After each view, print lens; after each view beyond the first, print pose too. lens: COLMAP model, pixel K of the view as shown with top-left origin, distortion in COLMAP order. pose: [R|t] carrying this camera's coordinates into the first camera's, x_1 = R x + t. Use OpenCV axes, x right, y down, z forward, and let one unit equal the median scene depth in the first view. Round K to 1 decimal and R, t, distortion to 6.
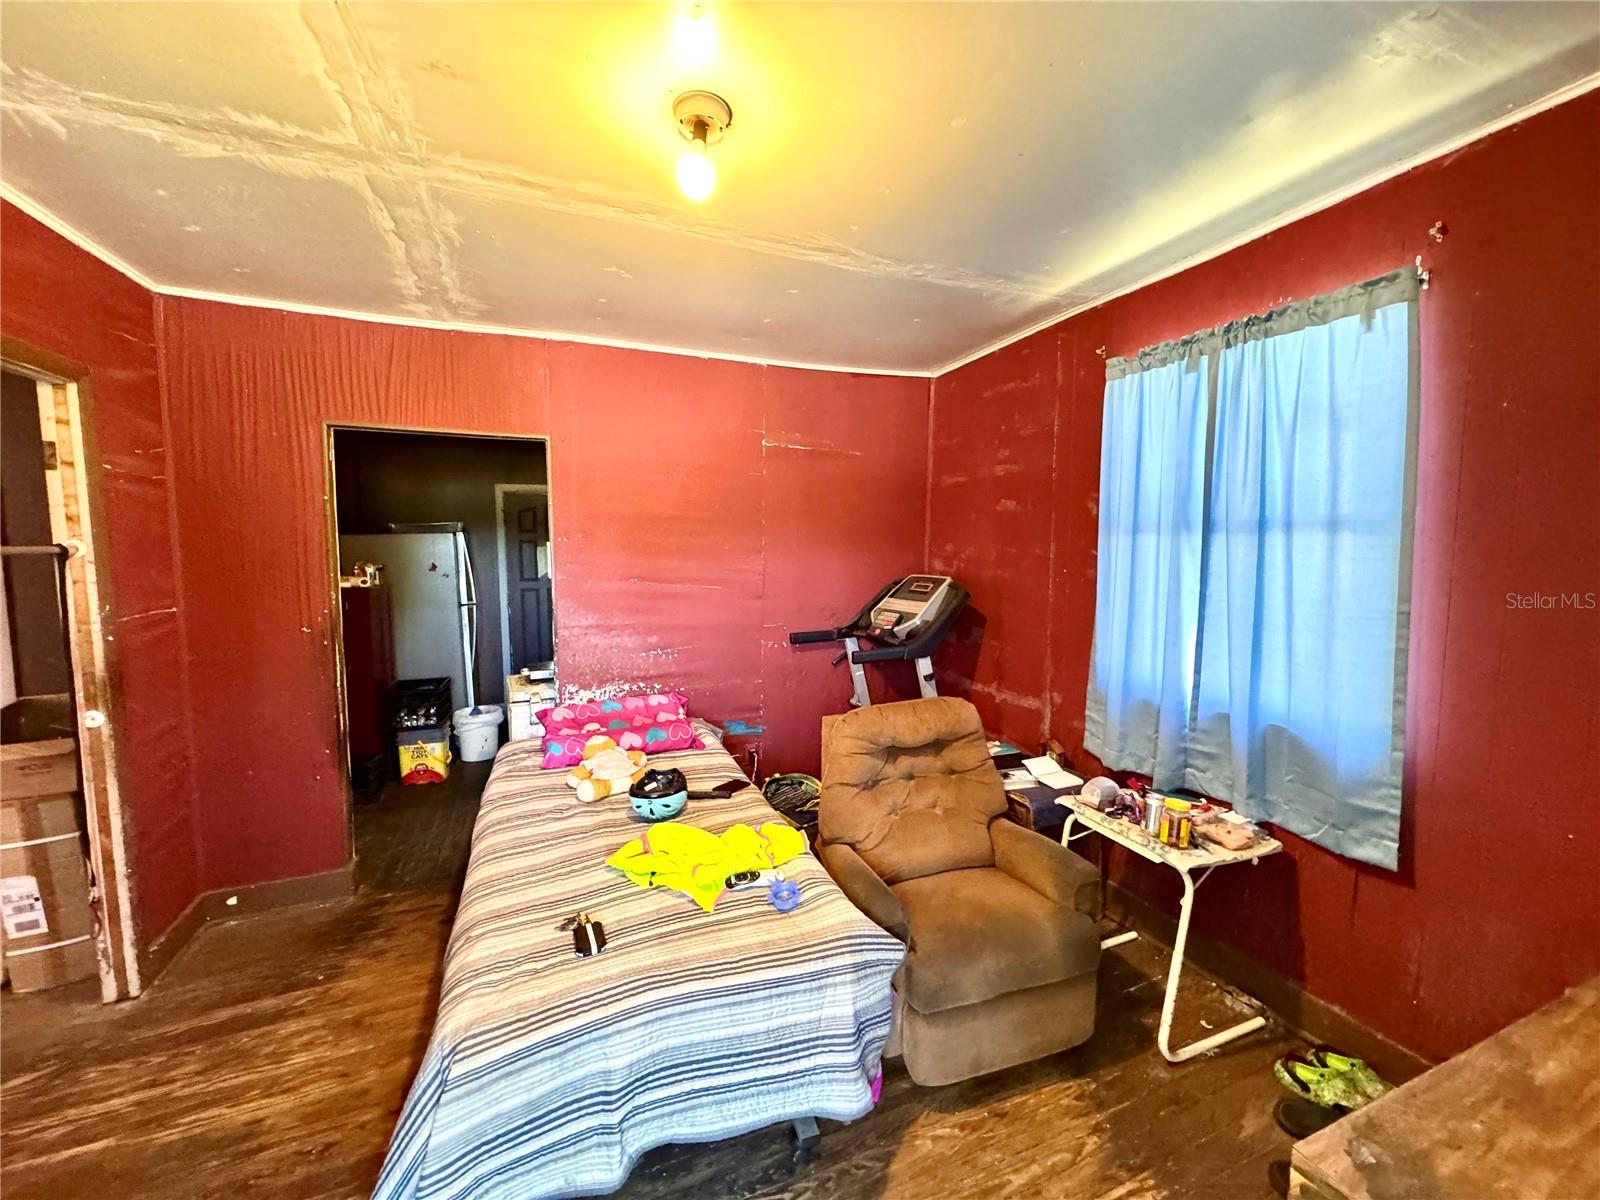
lens RADIAL K [[637.7, 0, 800.0], [0, 637.7, 600.0], [0, 0, 1]] dist [-0.000120, -0.000110]
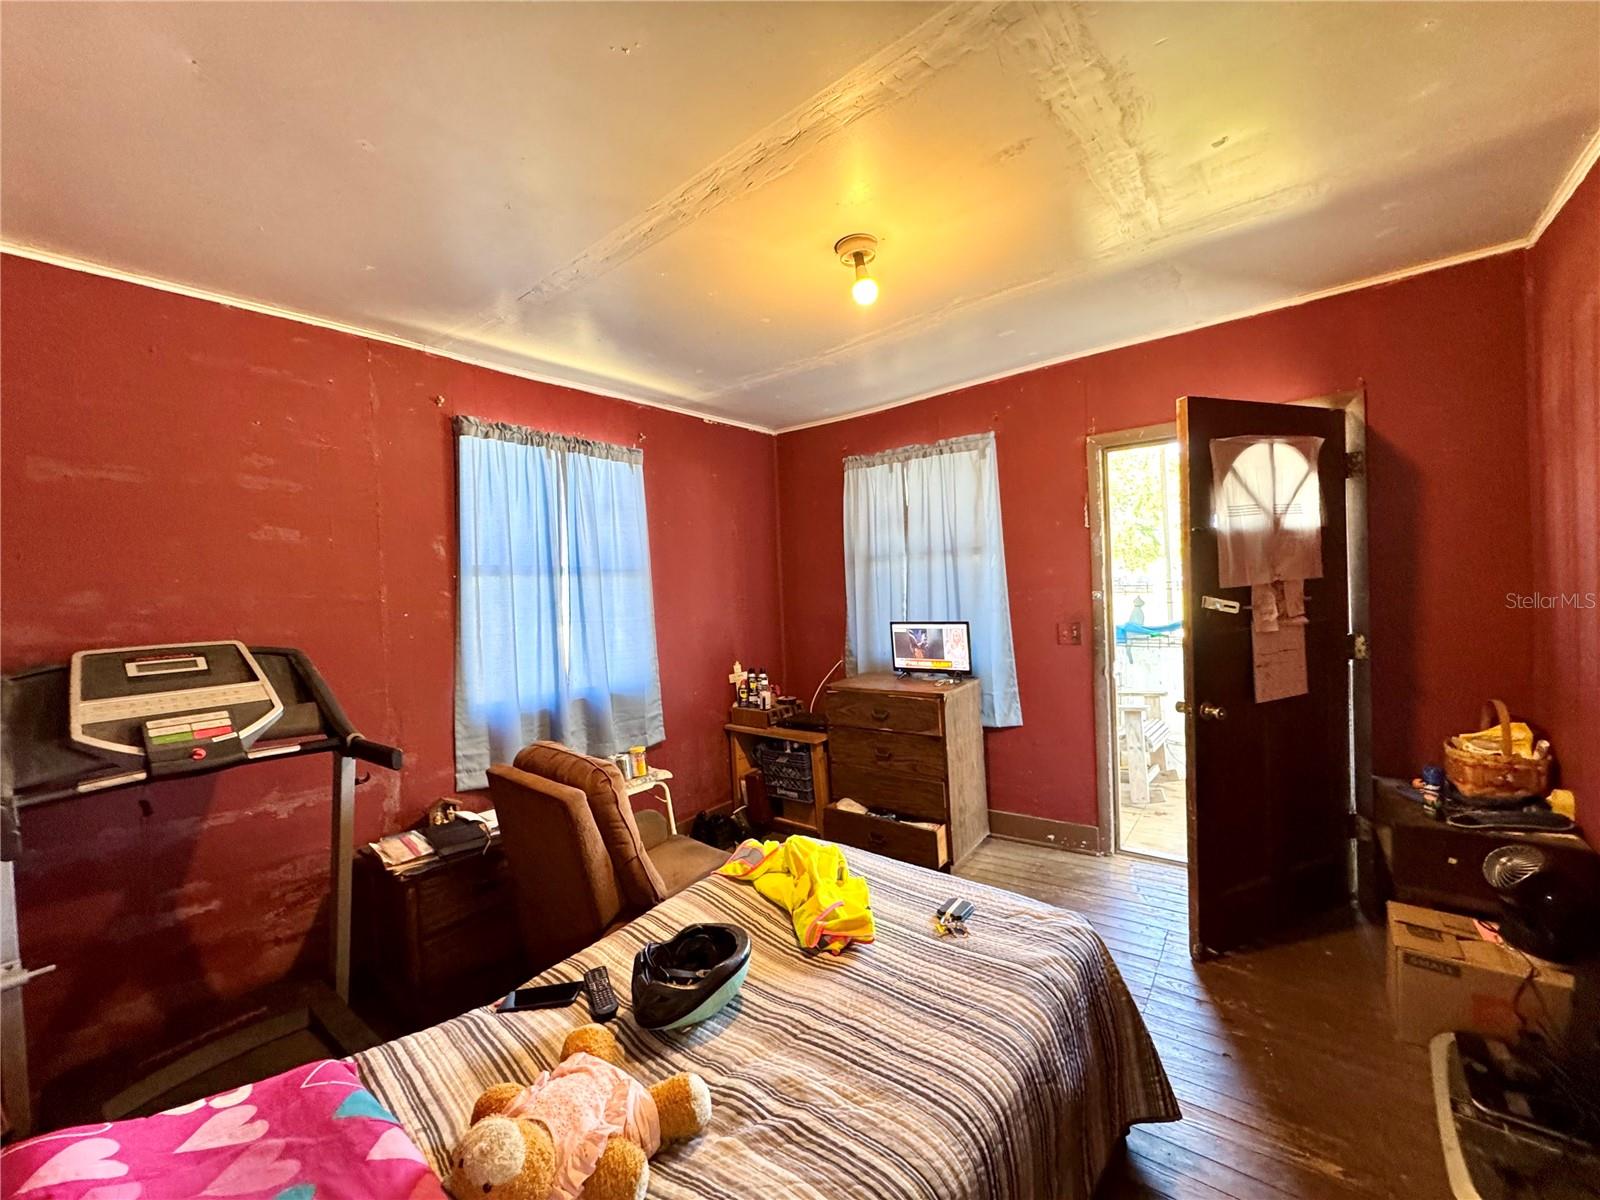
lens RADIAL K [[637.7, 0, 800.0], [0, 637.7, 600.0], [0, 0, 1]] dist [-0.000120, -0.000110]
pose [[-0.480509, 0.005922, 0.876970, -0.889858], [0.115768, 0.991655, 0.056735, -0.073557], [-0.869315, 0.128787, -0.477185, 1.281520]]
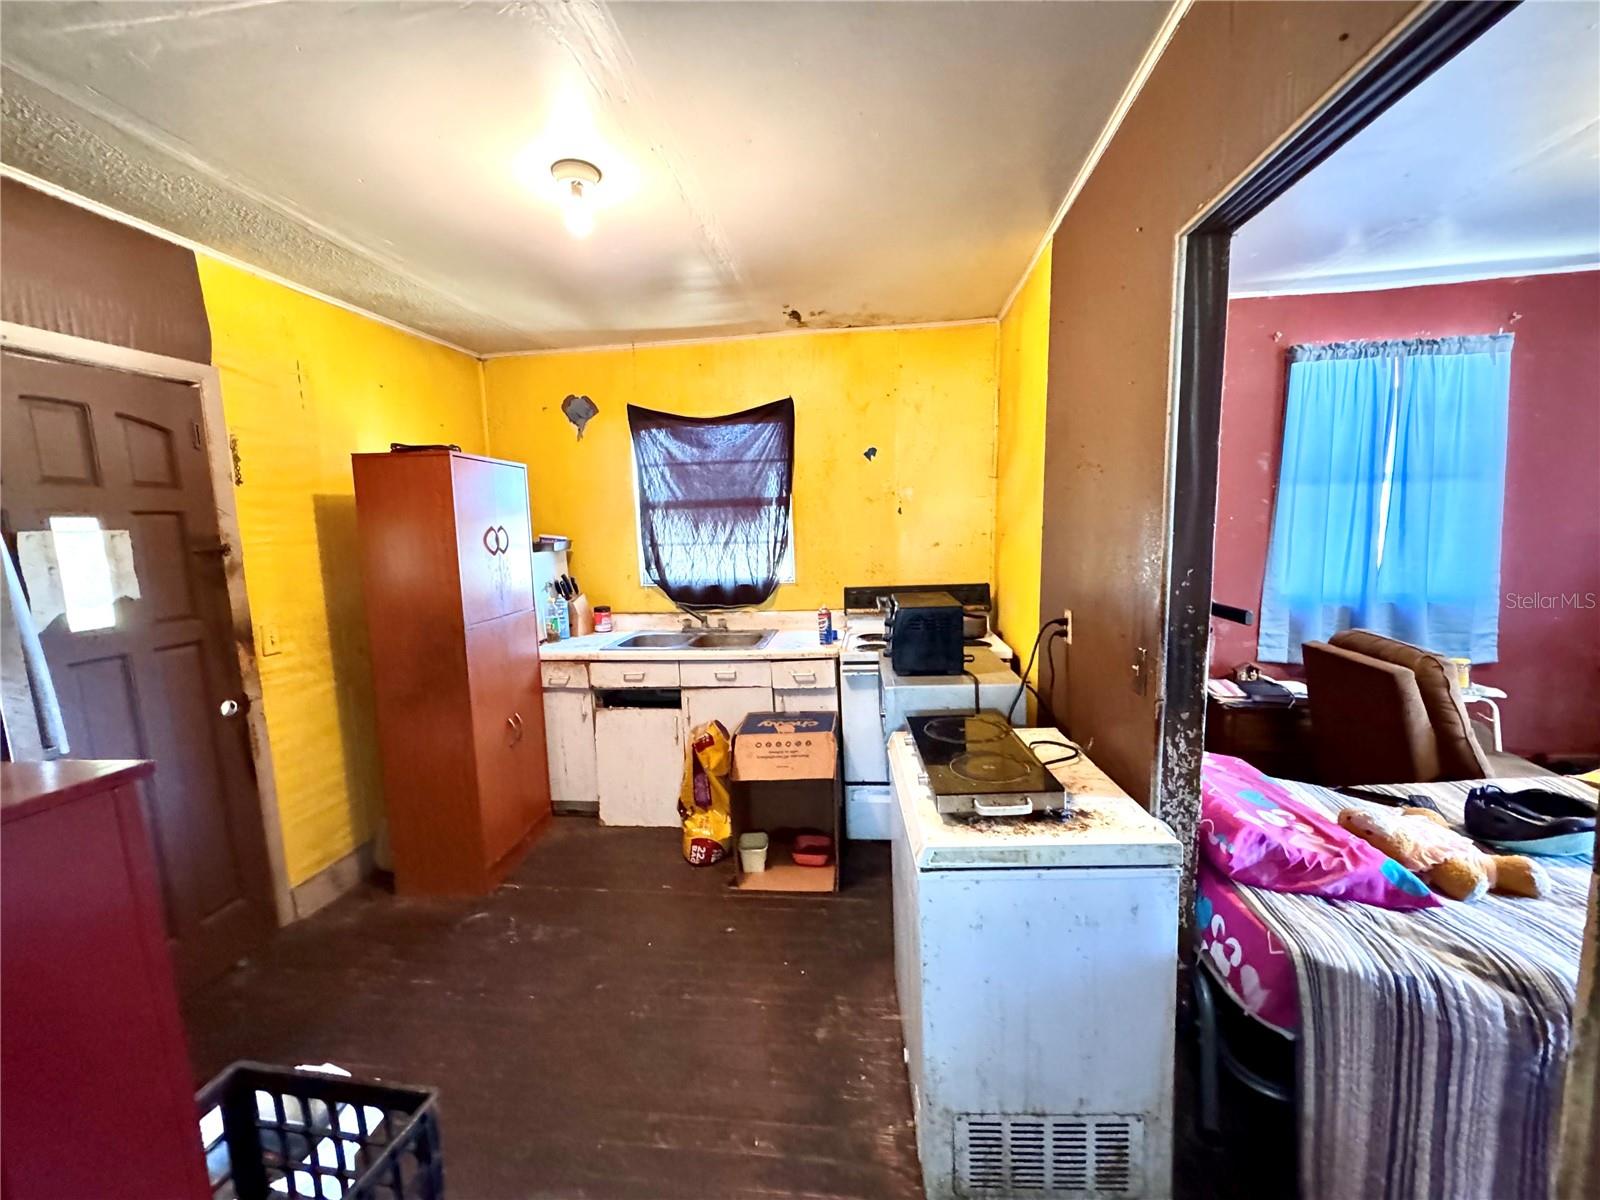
lens RADIAL K [[637.7, 0, 800.0], [0, 637.7, 600.0], [0, 0, 1]] dist [-0.000120, -0.000110]
pose [[0.499625, -0.125439, 0.857112, -1.371349], [0.109212, 0.990686, 0.081326, -0.107351], [-0.859330, 0.052974, 0.508671, 1.486150]]
